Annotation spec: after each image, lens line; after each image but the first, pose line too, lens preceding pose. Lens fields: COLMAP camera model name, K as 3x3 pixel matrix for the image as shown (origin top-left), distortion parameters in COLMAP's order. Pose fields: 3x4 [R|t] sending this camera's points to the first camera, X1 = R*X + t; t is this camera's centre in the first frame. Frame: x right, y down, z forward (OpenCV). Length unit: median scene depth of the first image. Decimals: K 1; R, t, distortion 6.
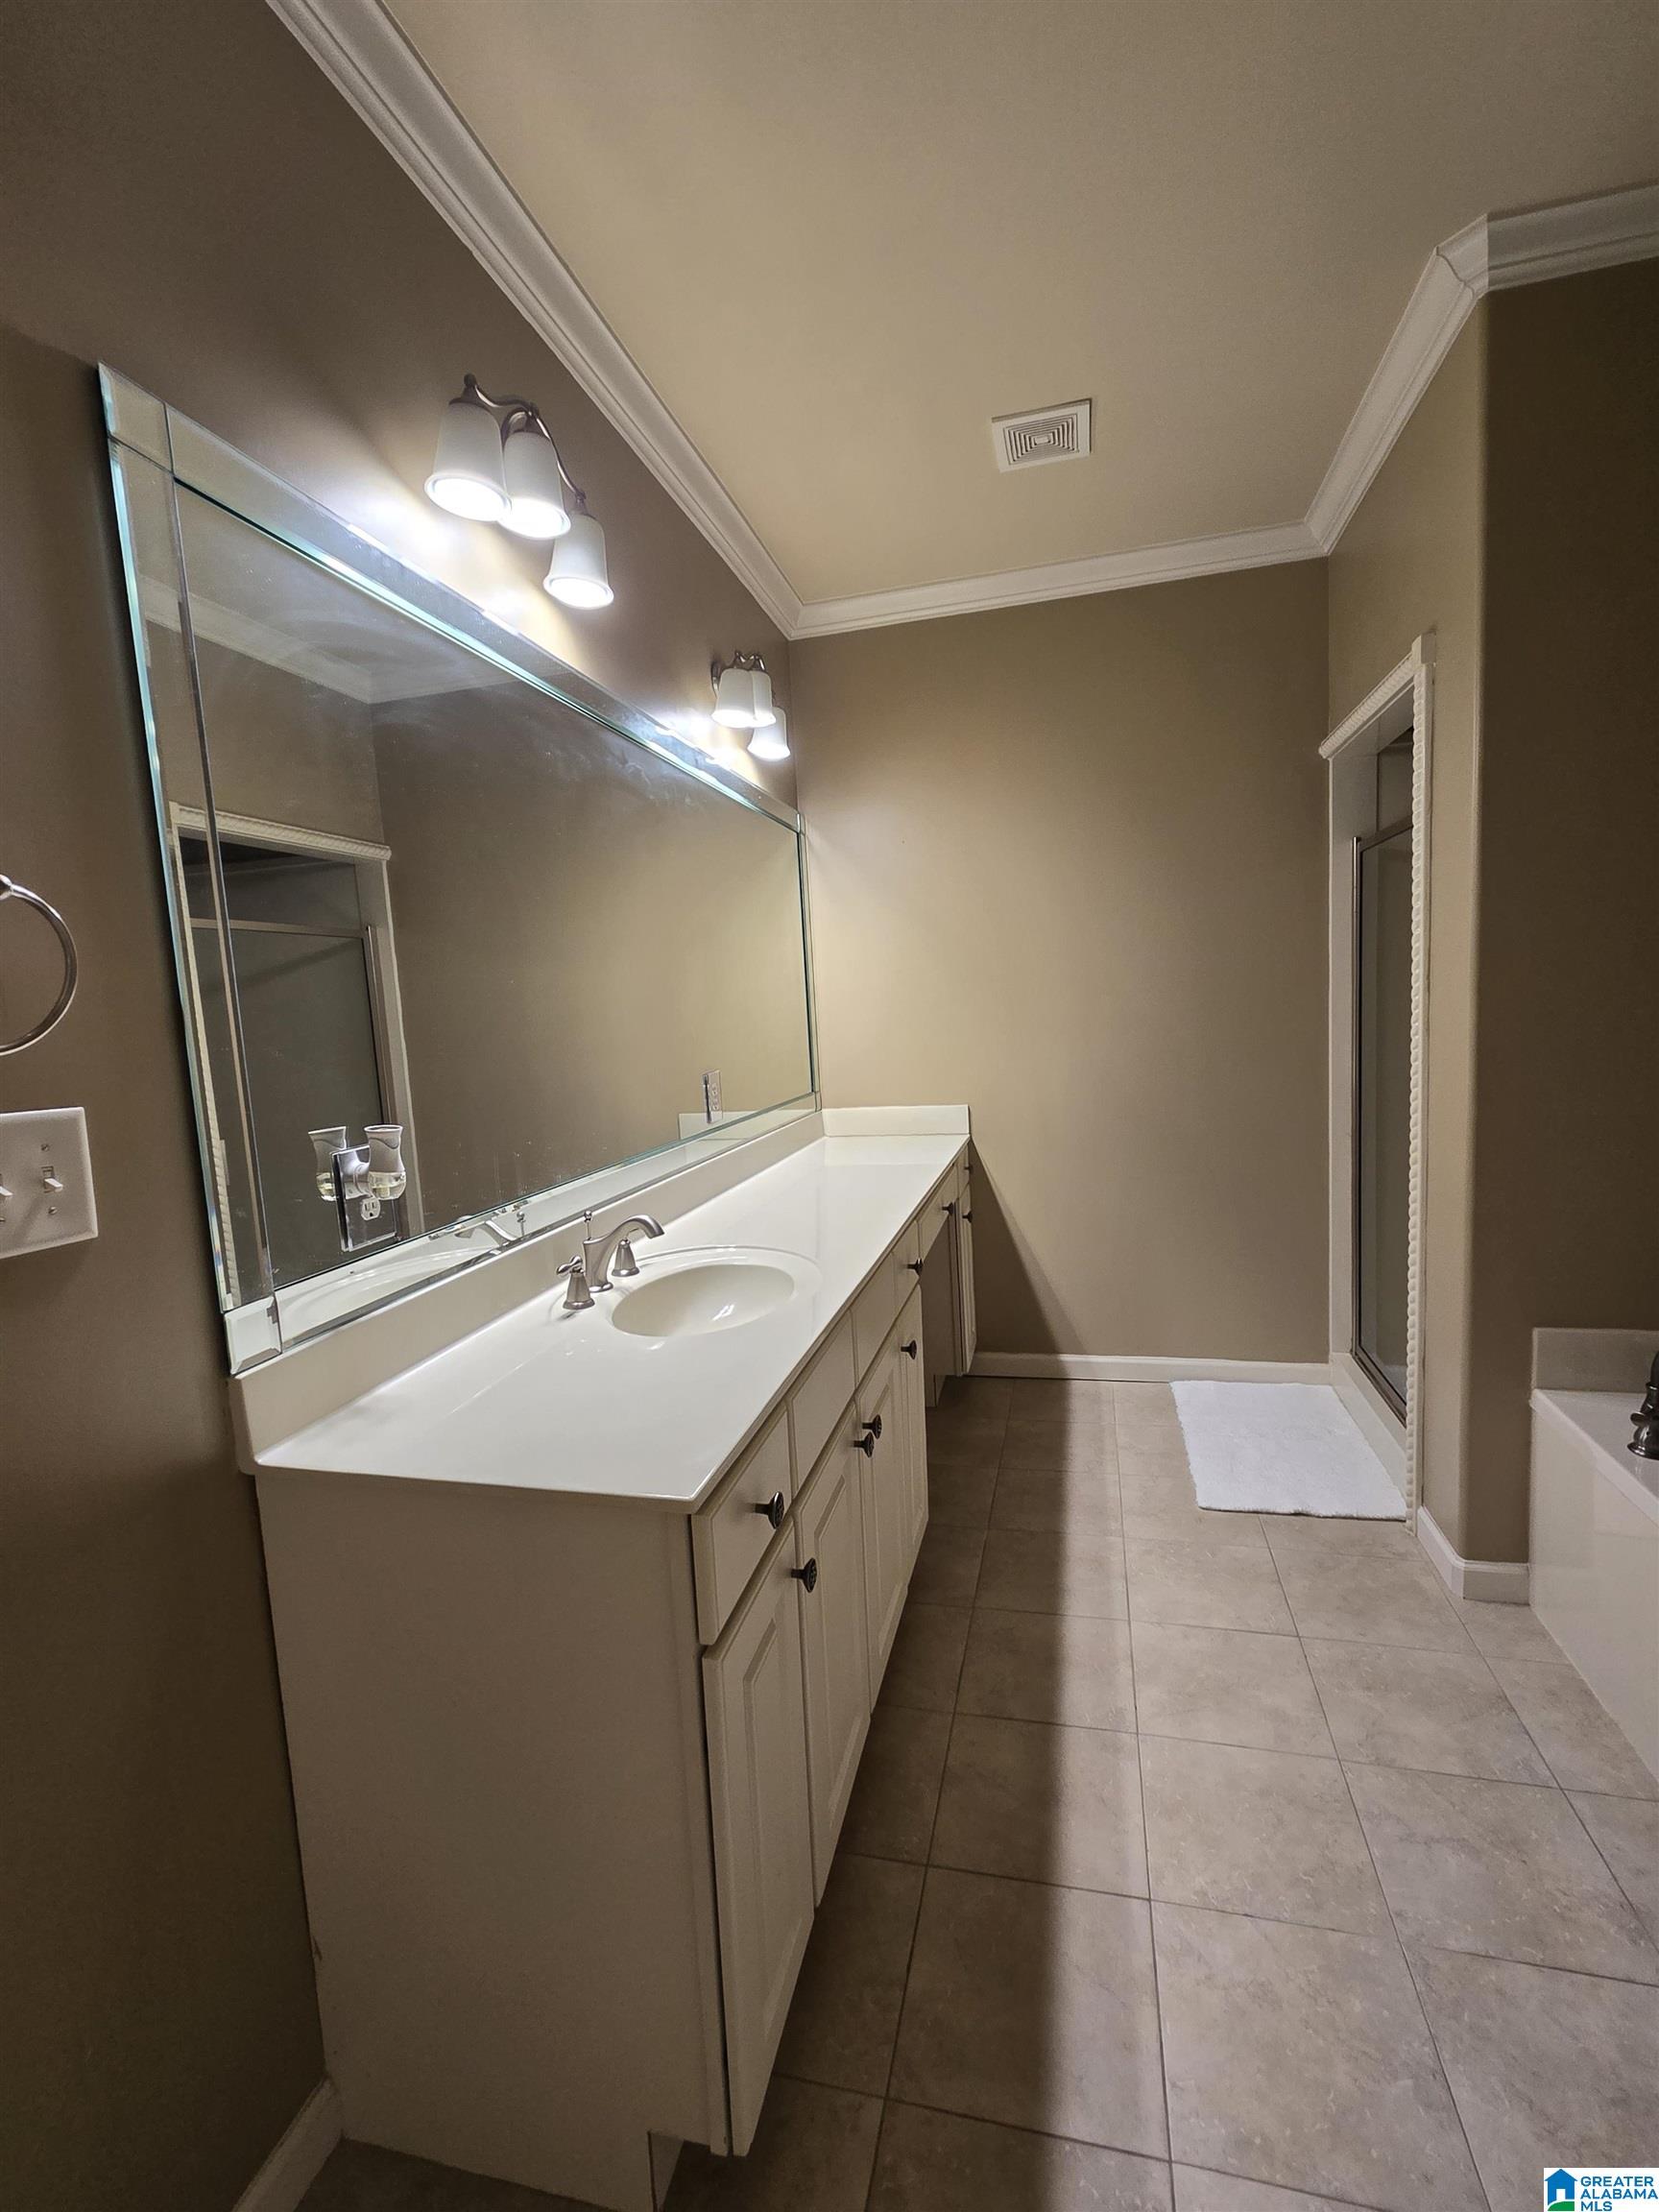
lens RADIAL K [[966.8, 0, 832.4], [0, 966.8, 1104.2], [0, 0, 1]] dist [-0.003984, 0.000517]
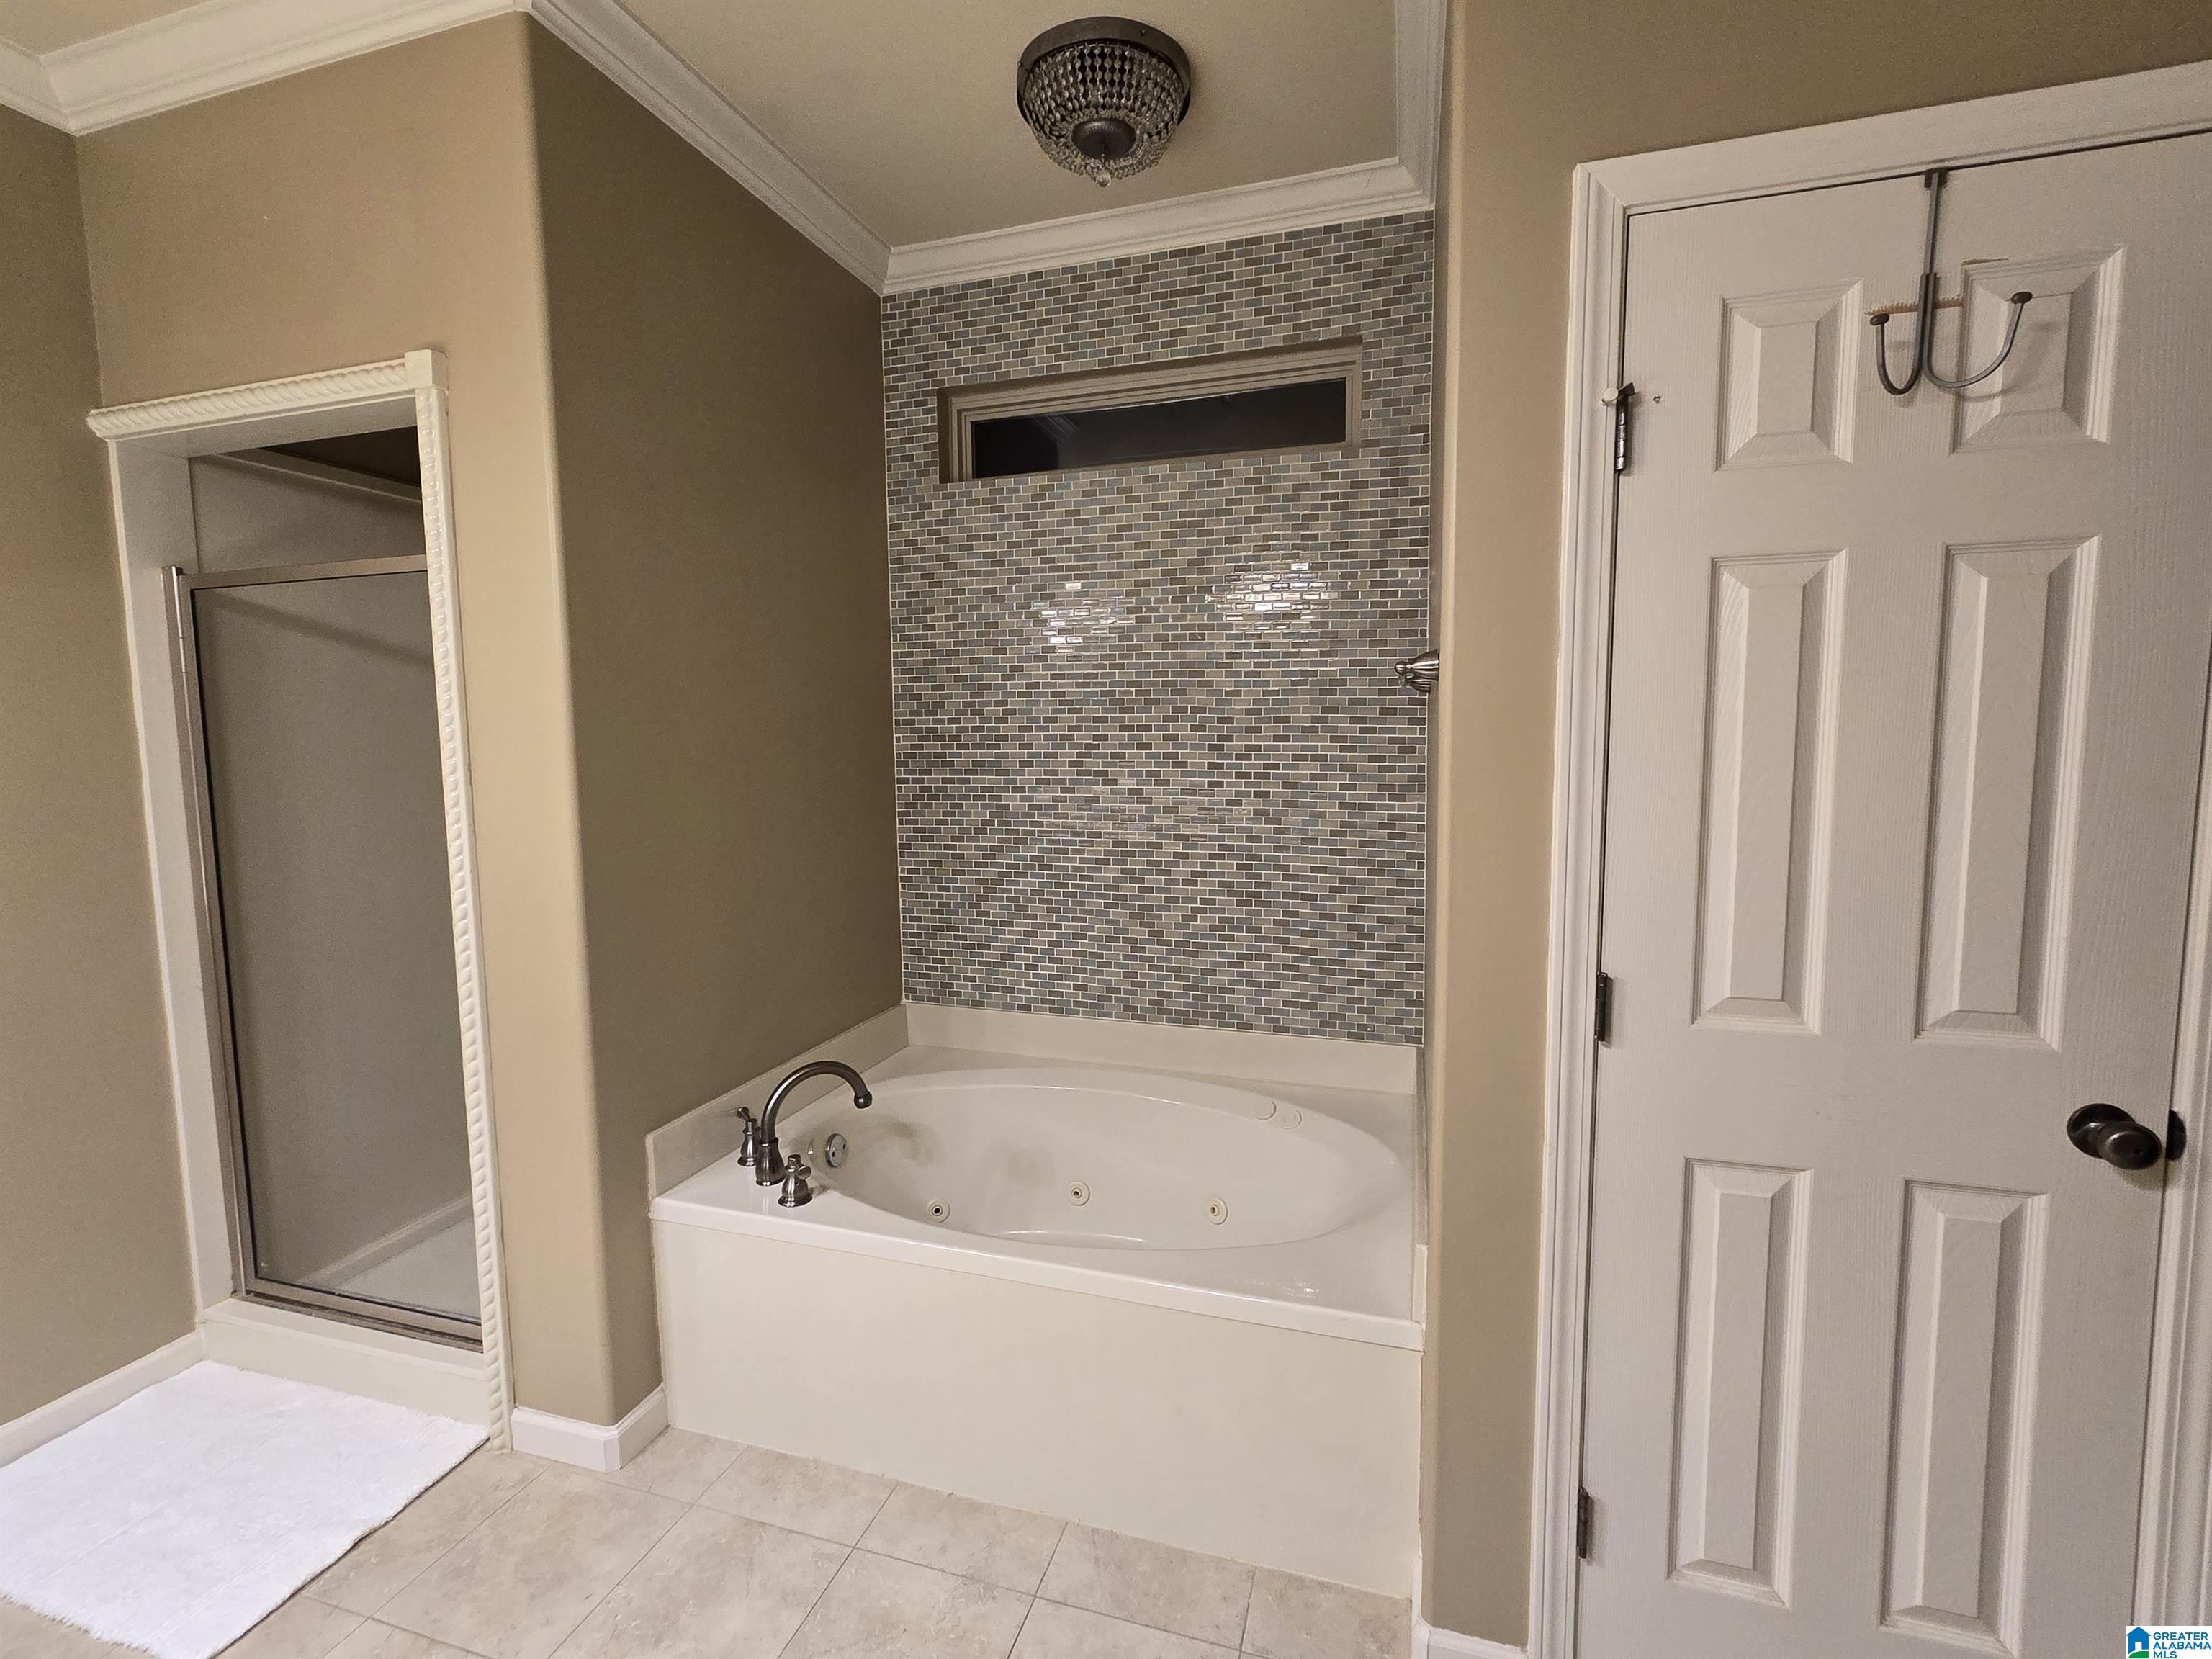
lens RADIAL K [[966.8, 0, 1102.7], [0, 966.8, 816.8], [0, 0, 1]] dist [-0.003984, 0.000517]
pose [[0.052014, -0.028278, 0.998246, -0.209769], [0.115746, 0.993033, 0.022100, -0.053957], [-0.991916, 0.114393, 0.054925, 0.505538]]
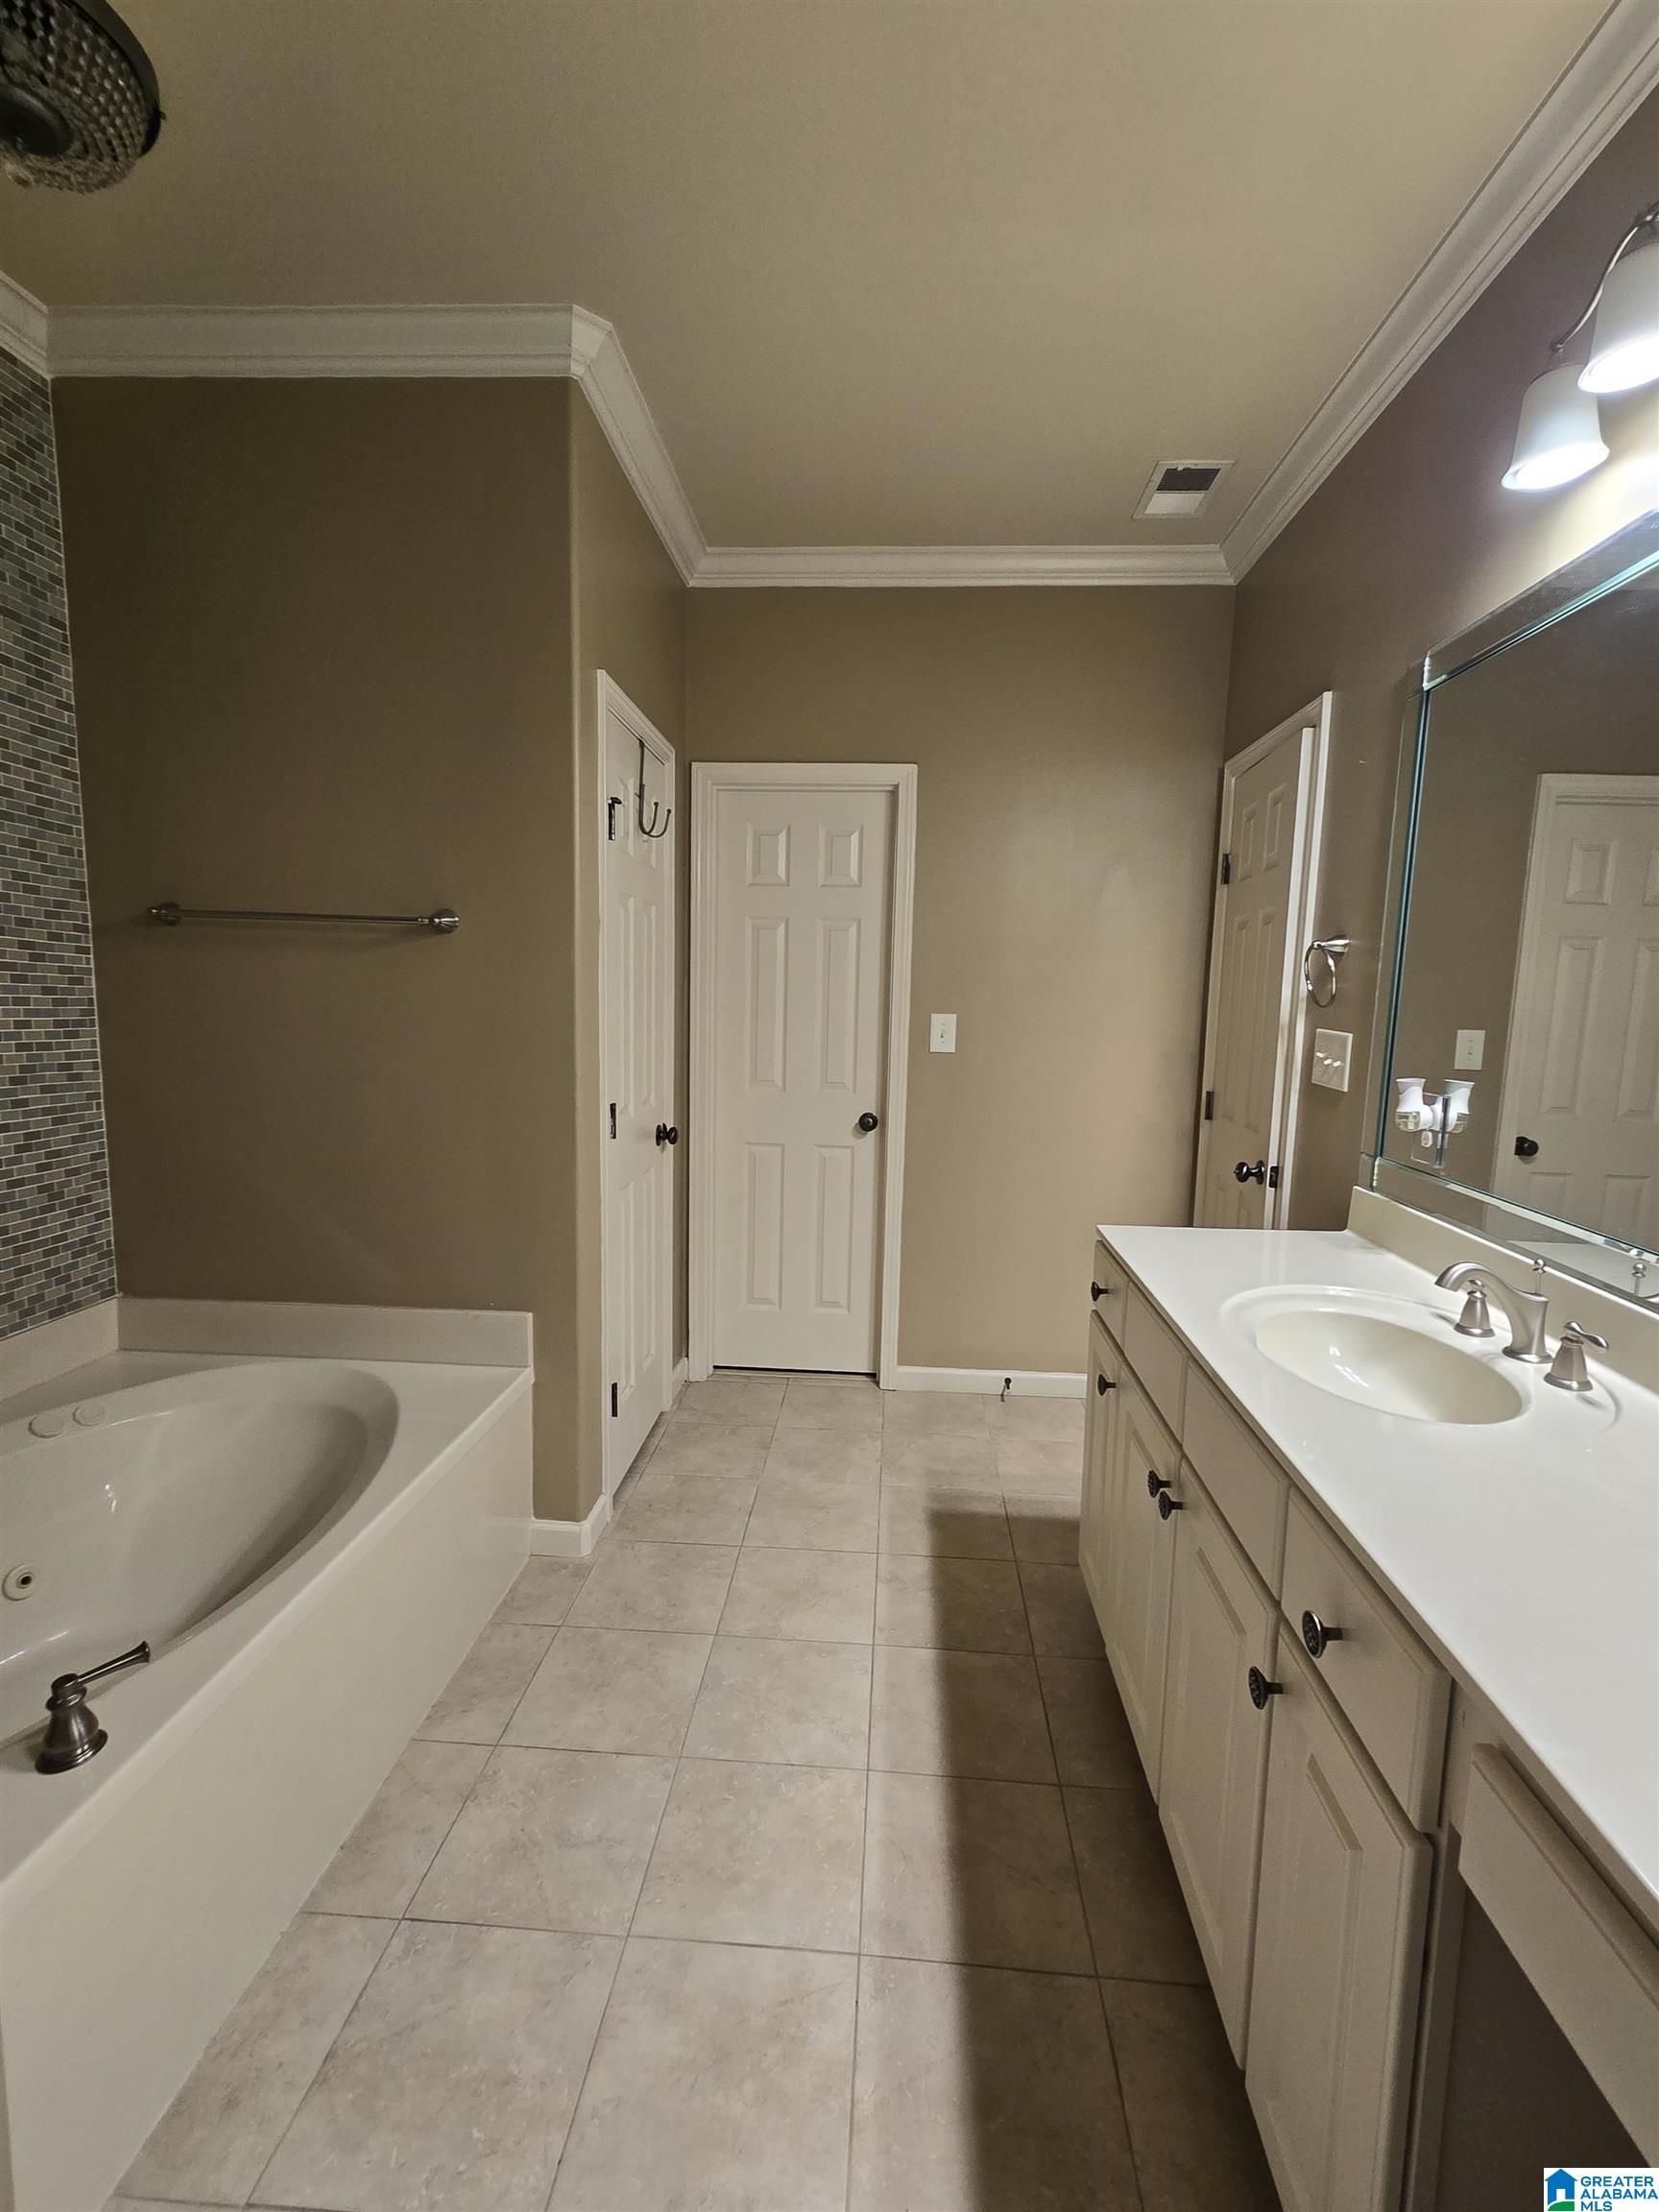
lens RADIAL K [[993.1, 0, 842.1], [0, 993.1, 1109.4], [0, 0, 1]] dist [0.001566, 0.000278]
pose [[-0.981472, 0.052863, -0.184169, 0.419519], [0.008674, 0.972460, 0.232908, -0.188479], [0.191409, 0.226995, -0.954901, 1.527242]]
